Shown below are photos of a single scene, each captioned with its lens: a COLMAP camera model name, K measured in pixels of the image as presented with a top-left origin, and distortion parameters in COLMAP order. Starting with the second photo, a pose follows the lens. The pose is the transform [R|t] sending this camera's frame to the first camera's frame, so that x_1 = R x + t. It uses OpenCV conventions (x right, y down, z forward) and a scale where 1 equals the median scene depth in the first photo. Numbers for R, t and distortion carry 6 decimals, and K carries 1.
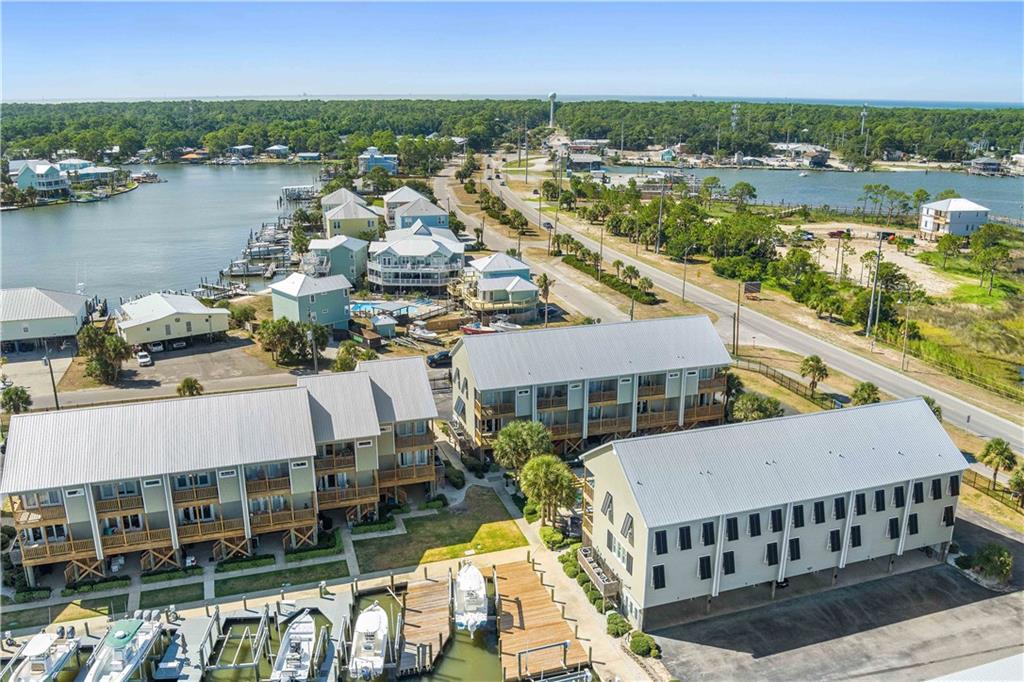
lens RADIAL K [[831.5, 0, 510.7], [0, 831.5, 342.9], [0, 0, 1]] dist [-0.082680, 0.031311]
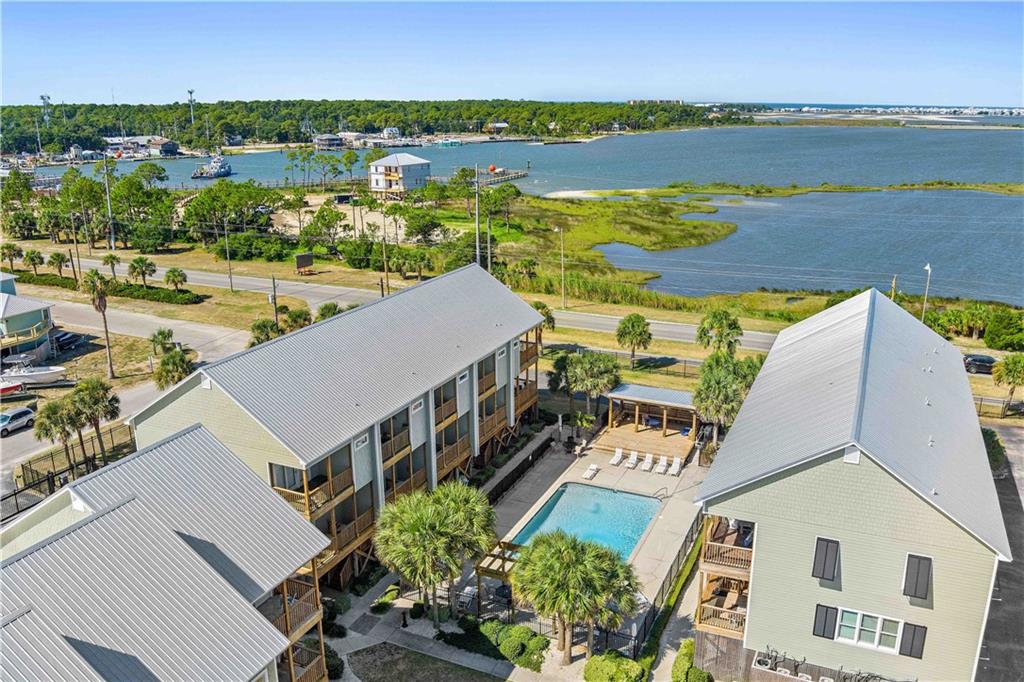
lens RADIAL K [[831.5, 0, 518.9], [0, 831.5, 338.9], [0, 0, 1]] dist [-0.082680, 0.031311]
pose [[0.669568, -0.209249, 0.712666, -0.122513], [0.218841, 0.972482, 0.079928, -0.009992], [-0.709780, 0.102443, 0.696935, 0.255194]]
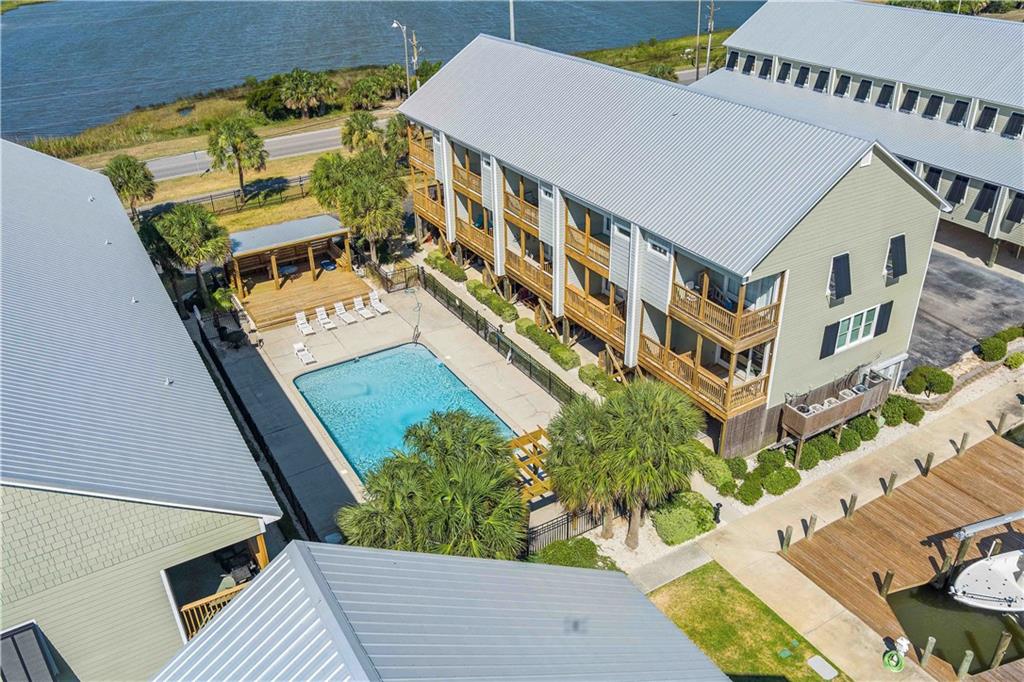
lens RADIAL K [[831.5, 0, 515.9], [0, 831.5, 333.1], [0, 0, 1]] dist [-0.082680, 0.031311]
pose [[-0.230245, -0.465031, 0.854829, -0.096674], [0.304696, 0.799810, 0.517169, -0.033964], [-0.924201, 0.379539, -0.042459, 0.411180]]
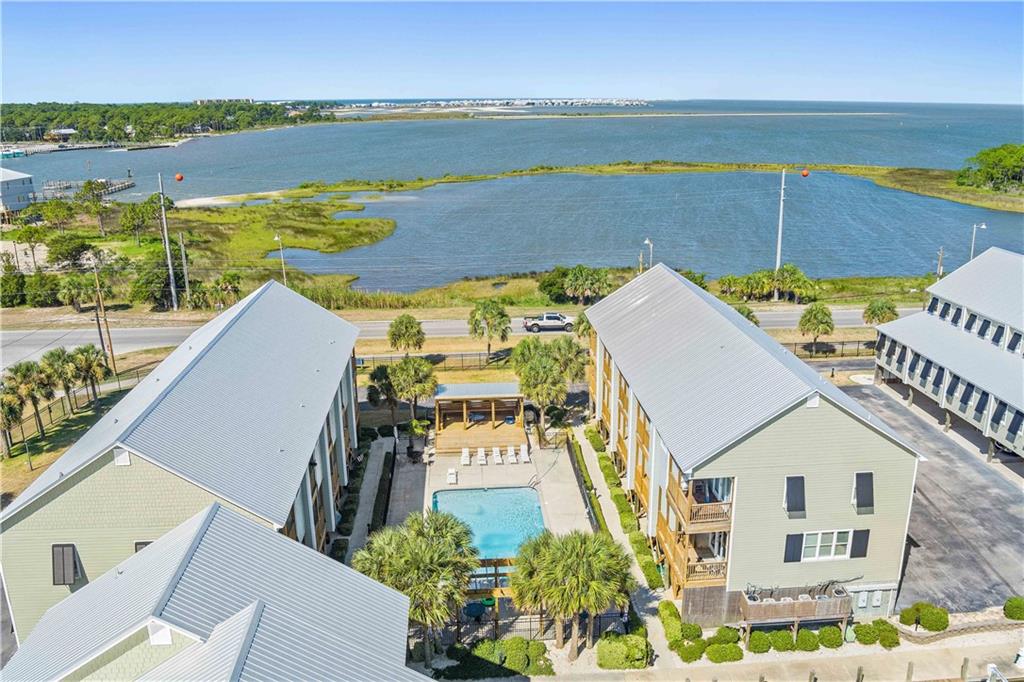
lens RADIAL K [[831.5, 0, 532.1], [0, 831.5, 340.6], [0, 0, 1]] dist [-0.082680, 0.031311]
pose [[0.218070, -0.279264, 0.935124, -0.159258], [0.286199, 0.934356, 0.212293, -0.034065], [-0.933025, 0.221337, 0.283680, 0.331422]]
